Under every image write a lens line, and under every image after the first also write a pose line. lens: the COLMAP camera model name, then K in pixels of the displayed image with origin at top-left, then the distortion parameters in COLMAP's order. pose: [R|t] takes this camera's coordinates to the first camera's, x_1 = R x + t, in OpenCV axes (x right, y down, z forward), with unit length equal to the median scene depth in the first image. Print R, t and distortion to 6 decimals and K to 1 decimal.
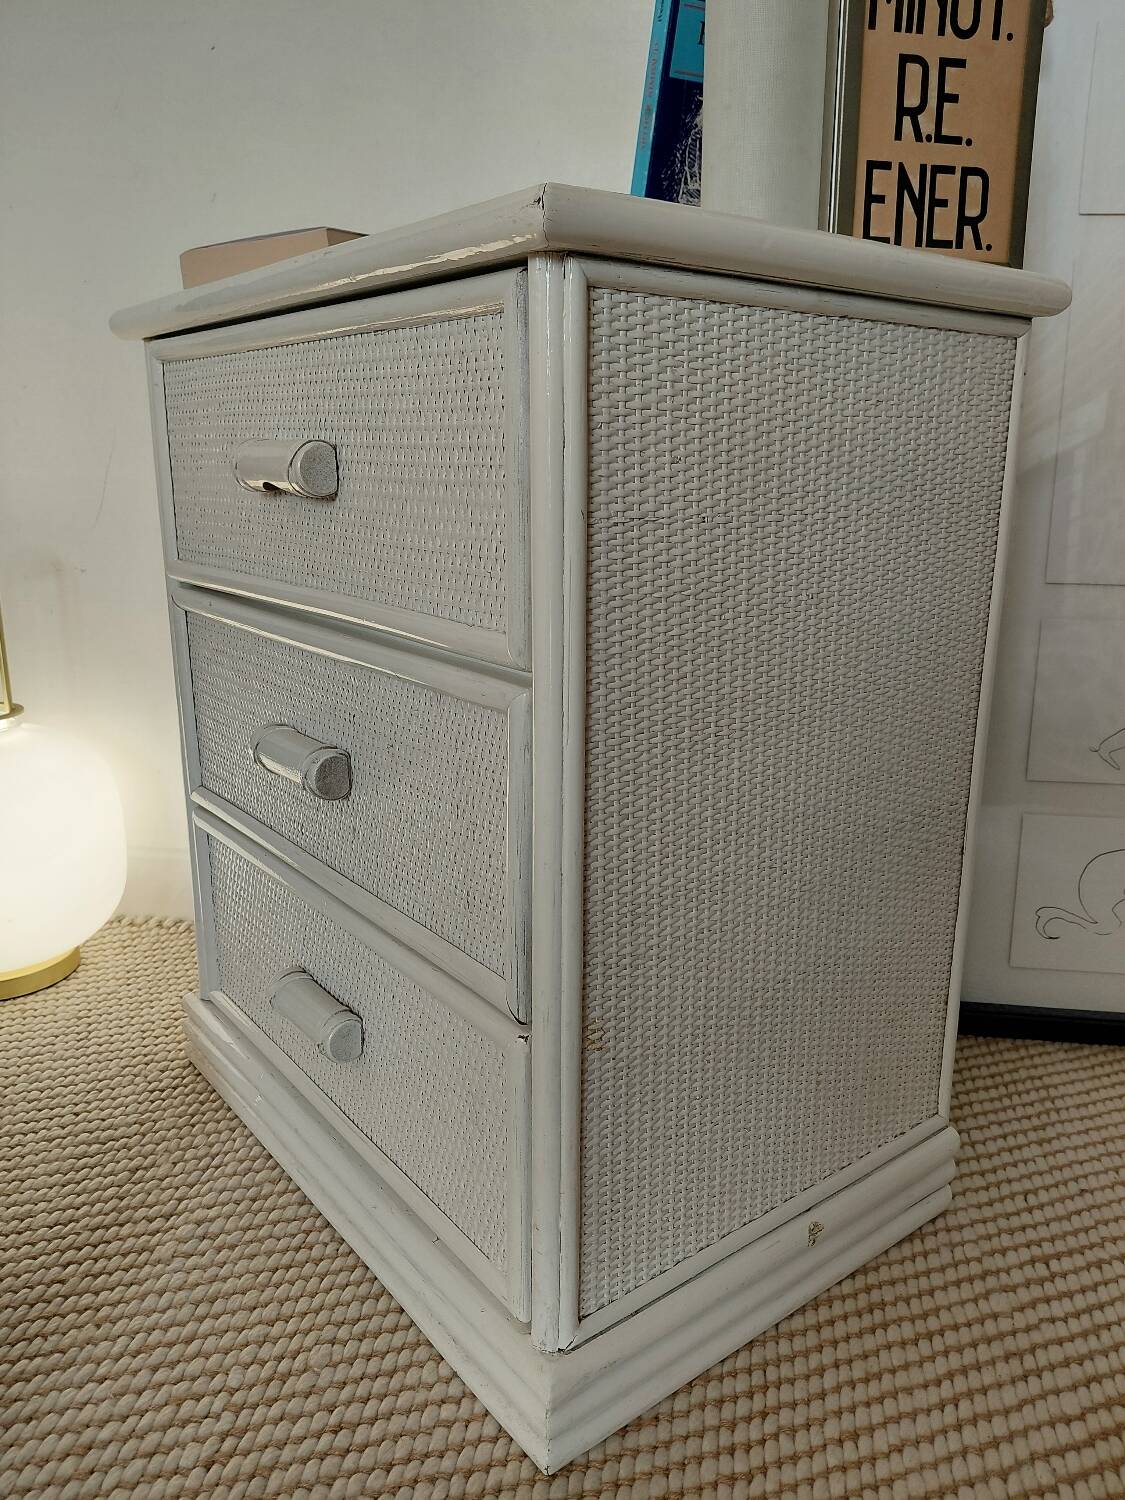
lens RADIAL K [[1137.7, 0, 566.7], [0, 1137.7, 757.6], [0, 0, 1]] dist [-0.001135, -0.025598]
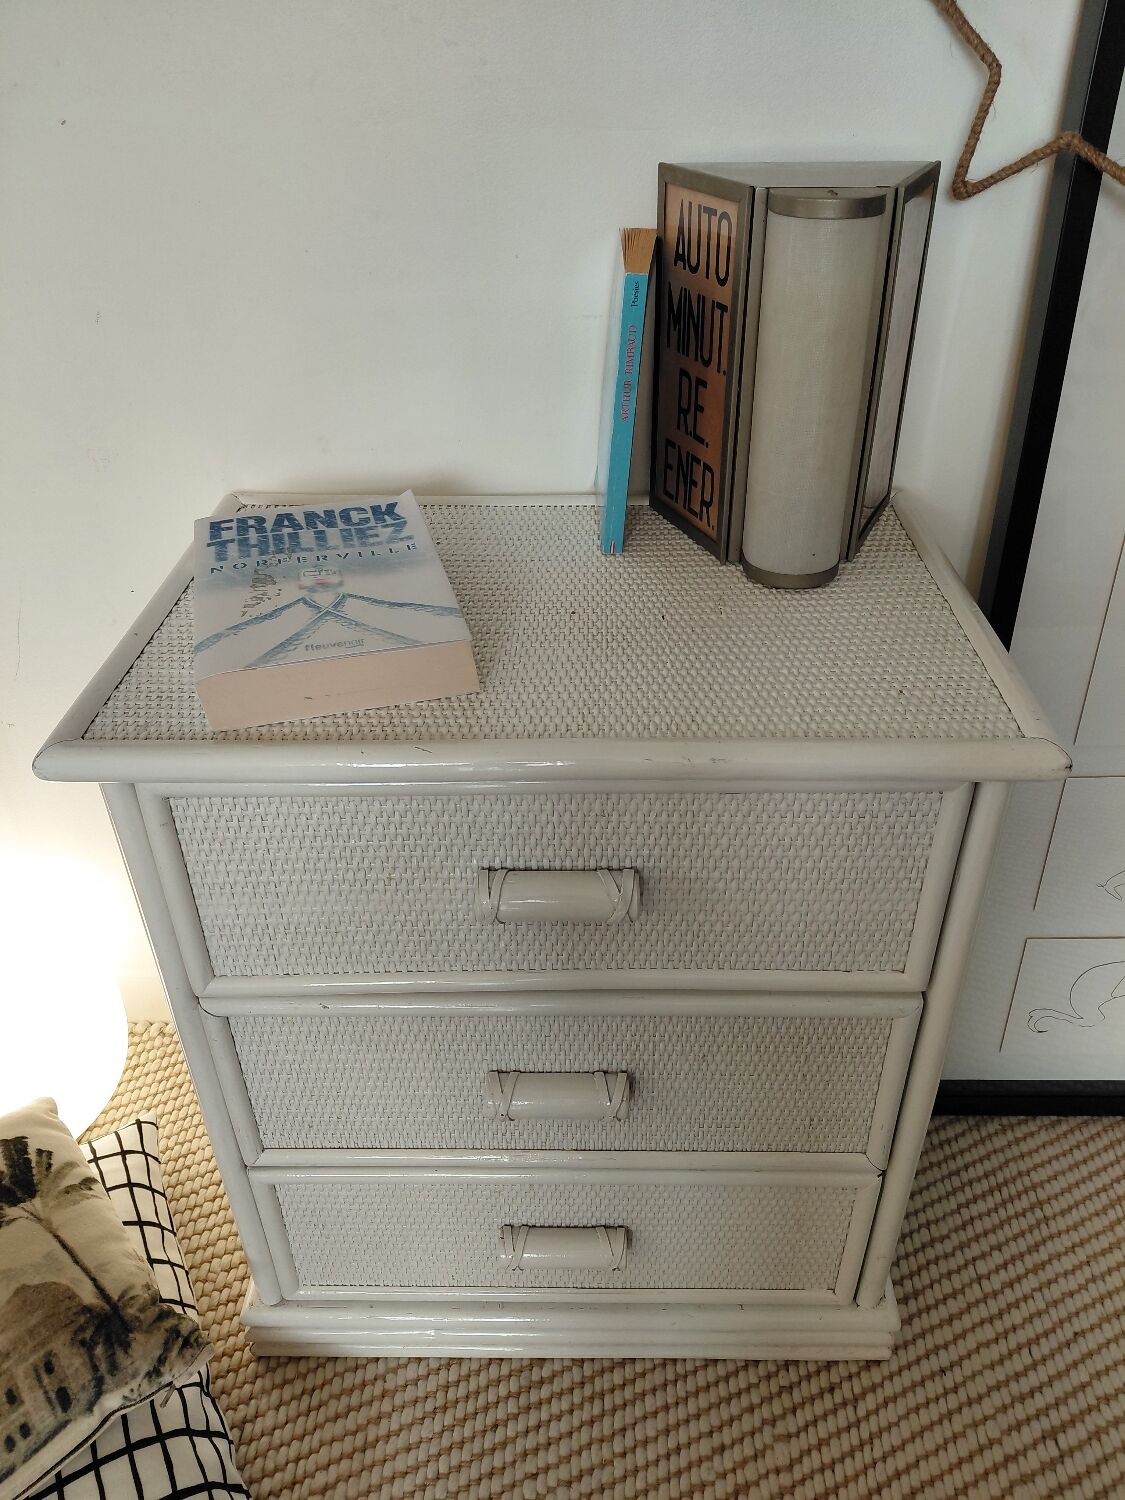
lens RADIAL K [[1137.7, 0, 561.5], [0, 1137.7, 756.7], [0, 0, 1]] dist [-0.001135, -0.025598]
pose [[0.991765, -0.091396, 0.089716, -0.136520], [0.055799, 0.938895, 0.339649, -0.685025], [-0.115277, -0.331846, 0.936263, 0.193744]]
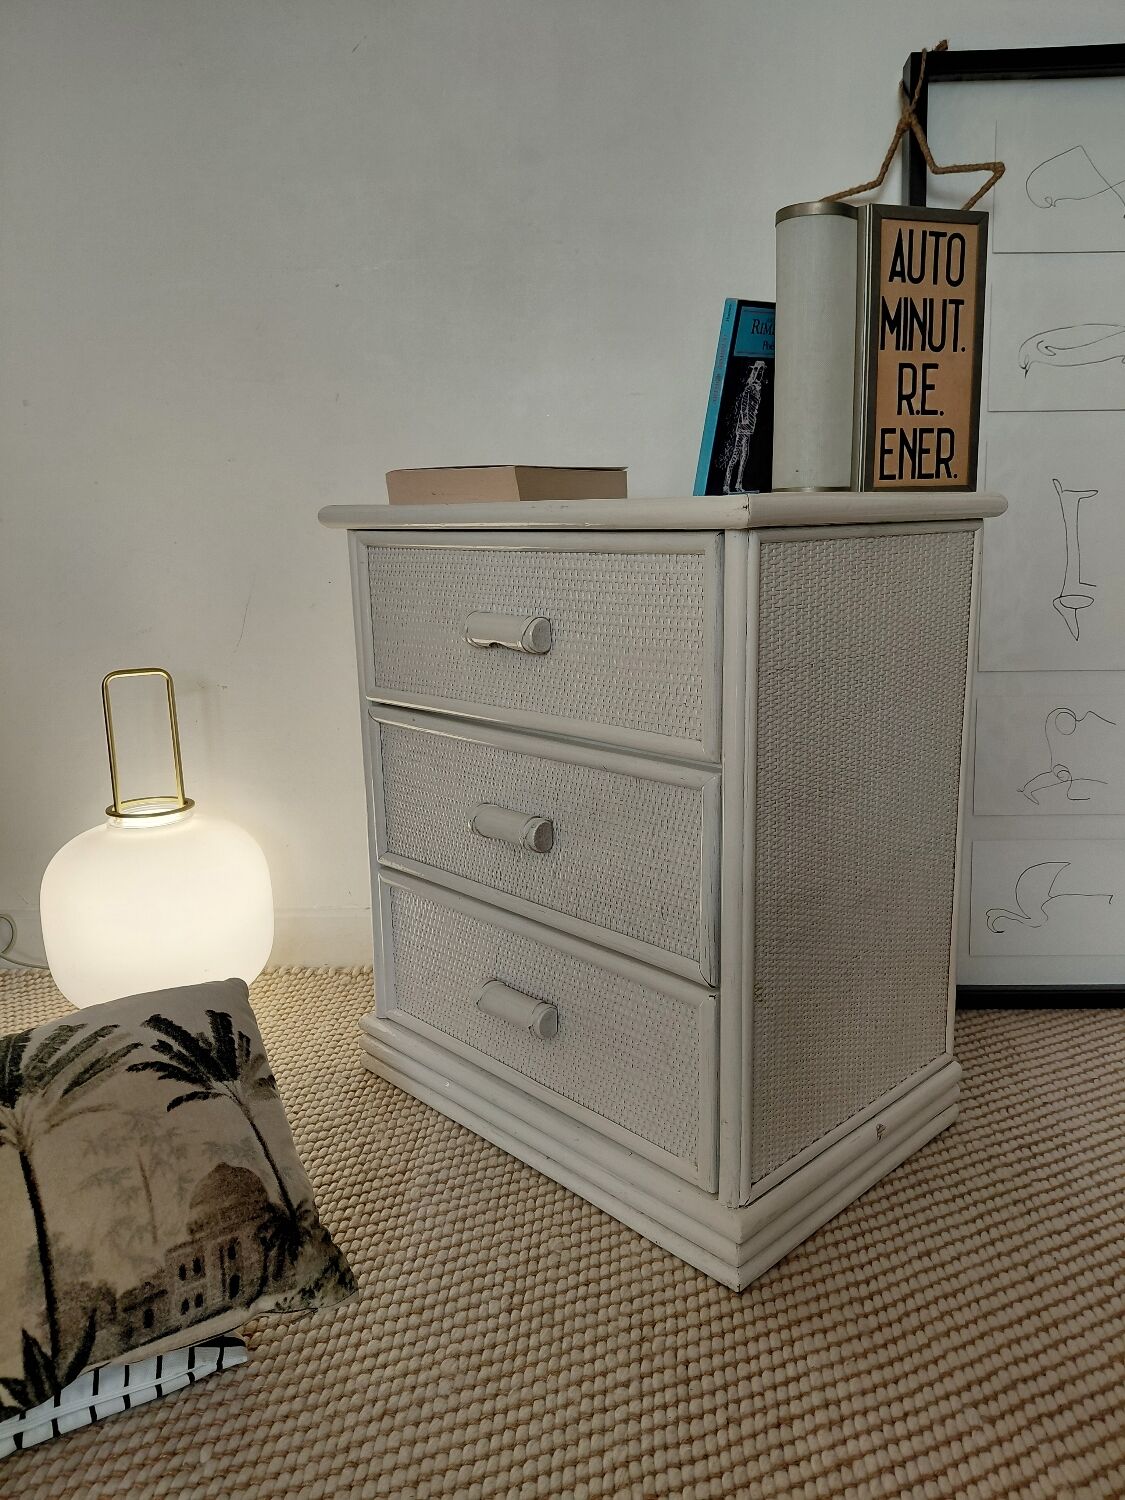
lens RADIAL K [[1137.7, 0, 571.6], [0, 1137.7, 752.5], [0, 0, 1]] dist [-0.001135, -0.025598]
pose [[0.993512, -0.046497, 0.103783, -0.297264], [0.052161, 0.997256, -0.052540, -0.012715], [-0.101055, 0.057612, 0.993211, -0.429280]]
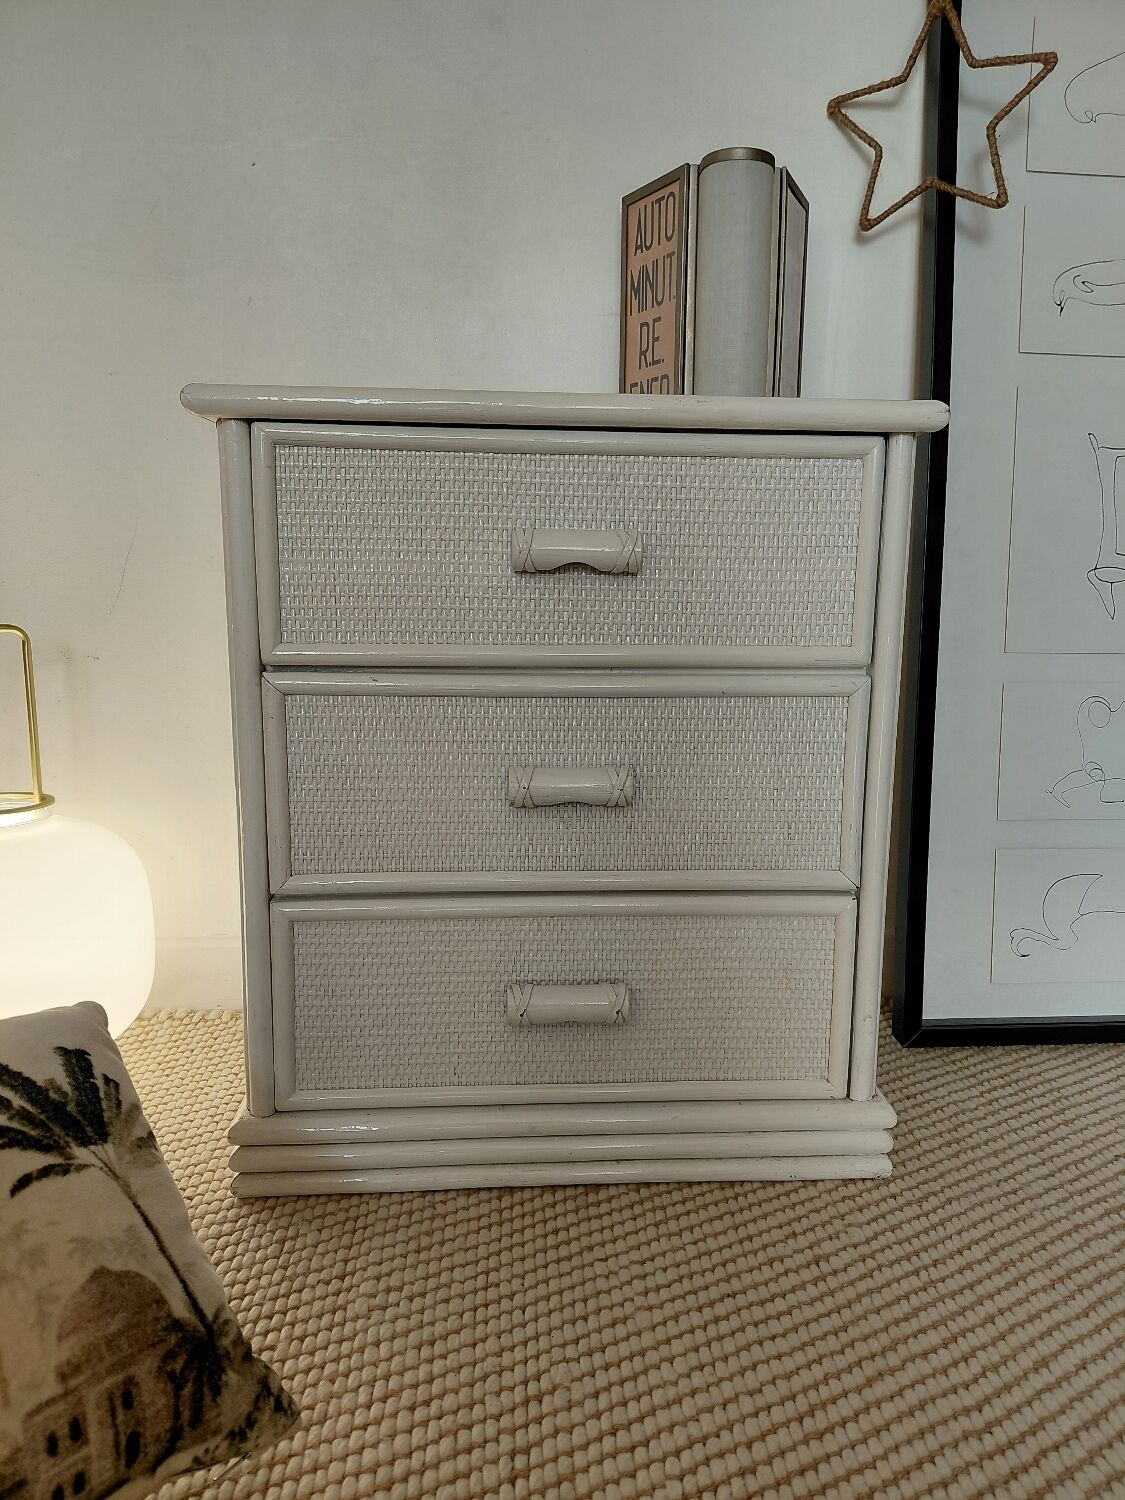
lens RADIAL K [[1137.7, 0, 571.1], [0, 1137.7, 764.8], [0, 0, 1]] dist [-0.001135, -0.025598]
pose [[0.975731, -0.034852, 0.216179, -0.390989], [0.052080, 0.995859, -0.074514, 0.038659], [-0.212687, 0.083964, 0.973506, -0.074336]]
